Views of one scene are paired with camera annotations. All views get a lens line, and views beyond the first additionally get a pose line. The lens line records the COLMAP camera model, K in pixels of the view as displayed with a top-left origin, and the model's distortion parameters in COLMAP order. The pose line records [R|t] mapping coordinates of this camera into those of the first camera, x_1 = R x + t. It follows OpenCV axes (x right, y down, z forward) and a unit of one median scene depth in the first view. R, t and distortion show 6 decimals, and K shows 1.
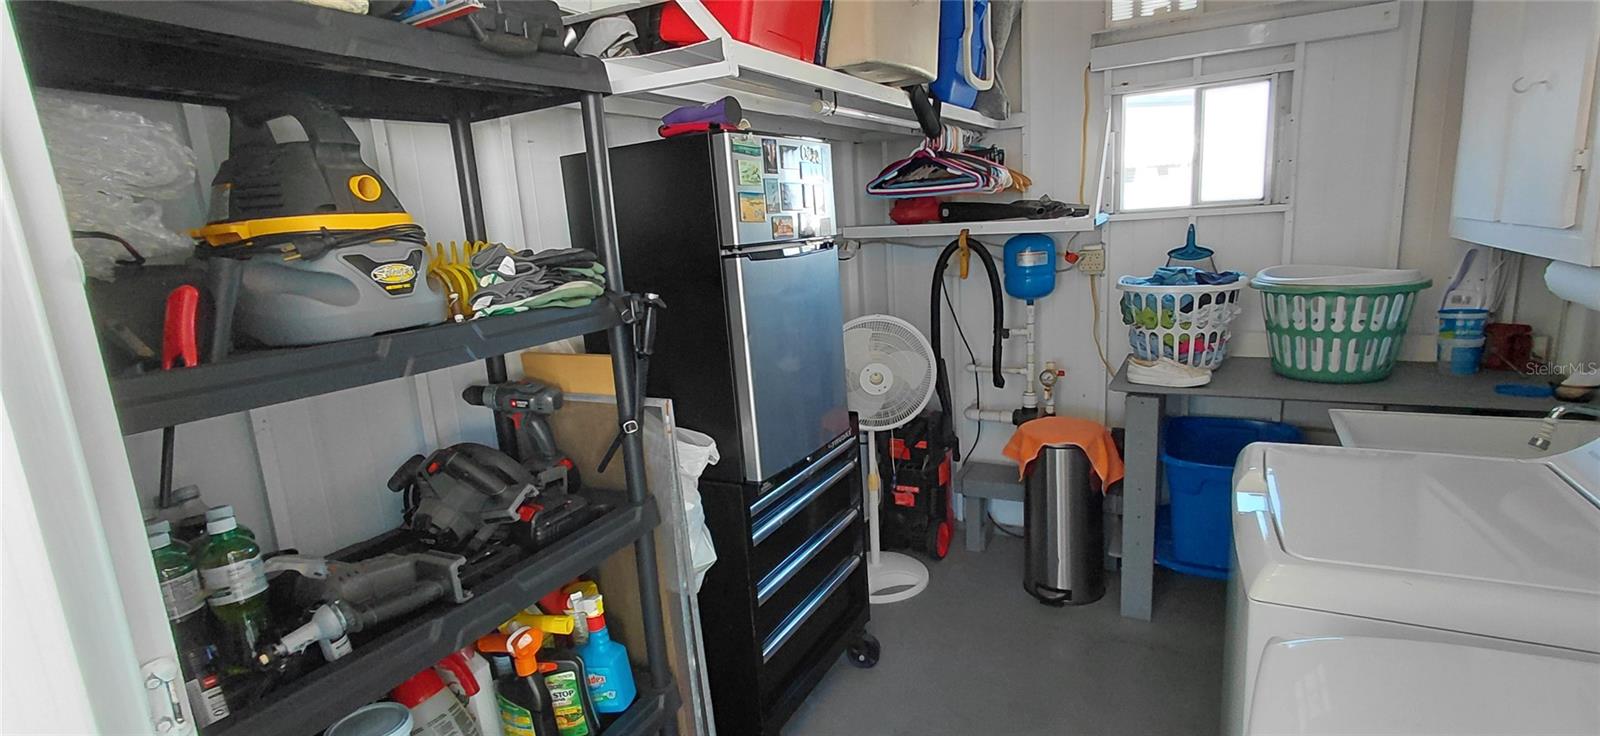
lens RADIAL K [[735.0, 0, 790.8], [0, 735.0, 376.4], [0, 0, 1]] dist [-0.003804, -0.000706]
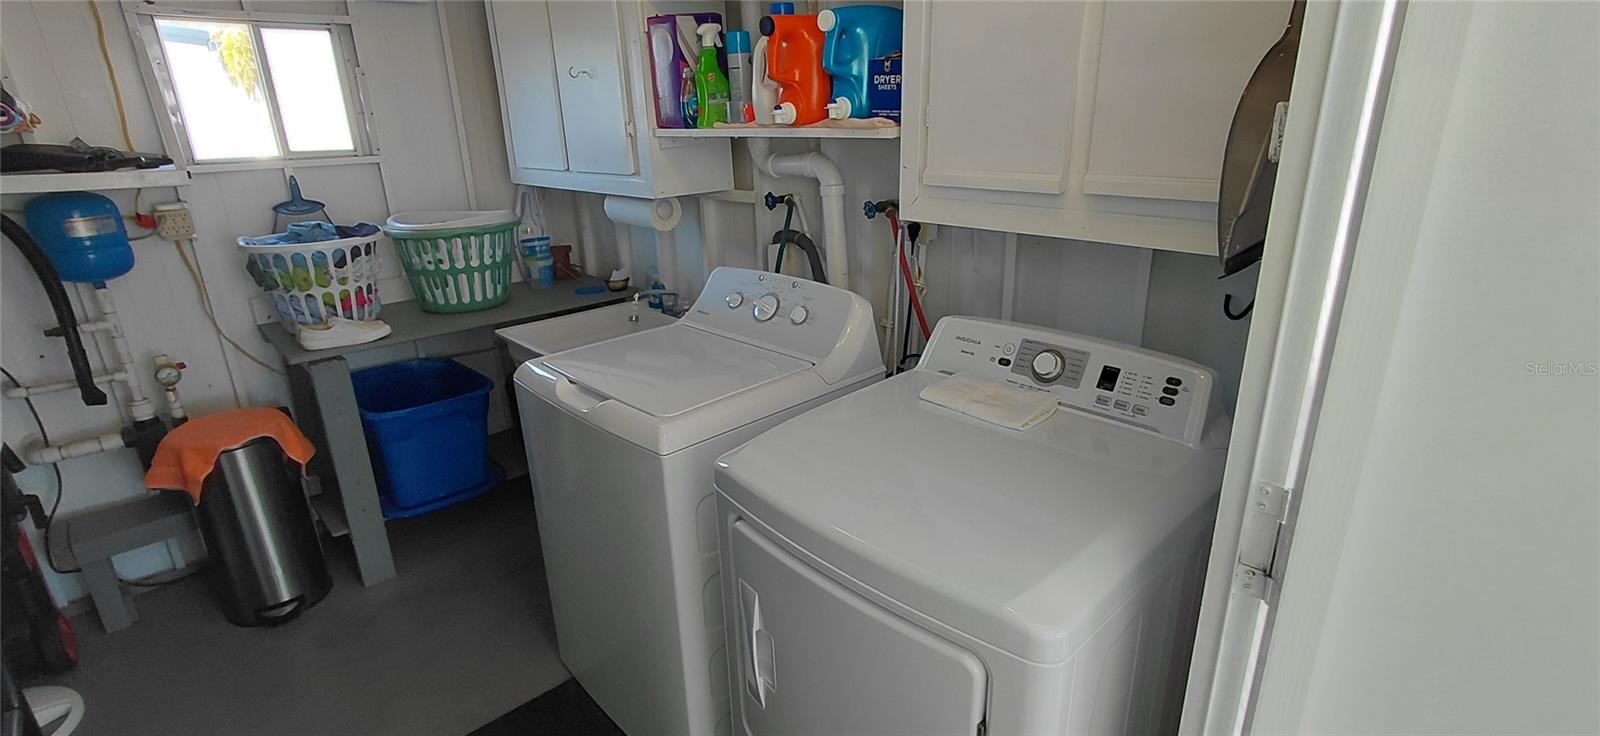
lens RADIAL K [[735.0, 0, 790.8], [0, 735.0, 376.4], [0, 0, 1]] dist [-0.003804, -0.000706]
pose [[0.314057, -0.258859, 0.913433, -0.194173], [0.202867, 0.958188, 0.201793, -0.023568], [-0.927477, 0.121931, 0.353439, 0.116042]]
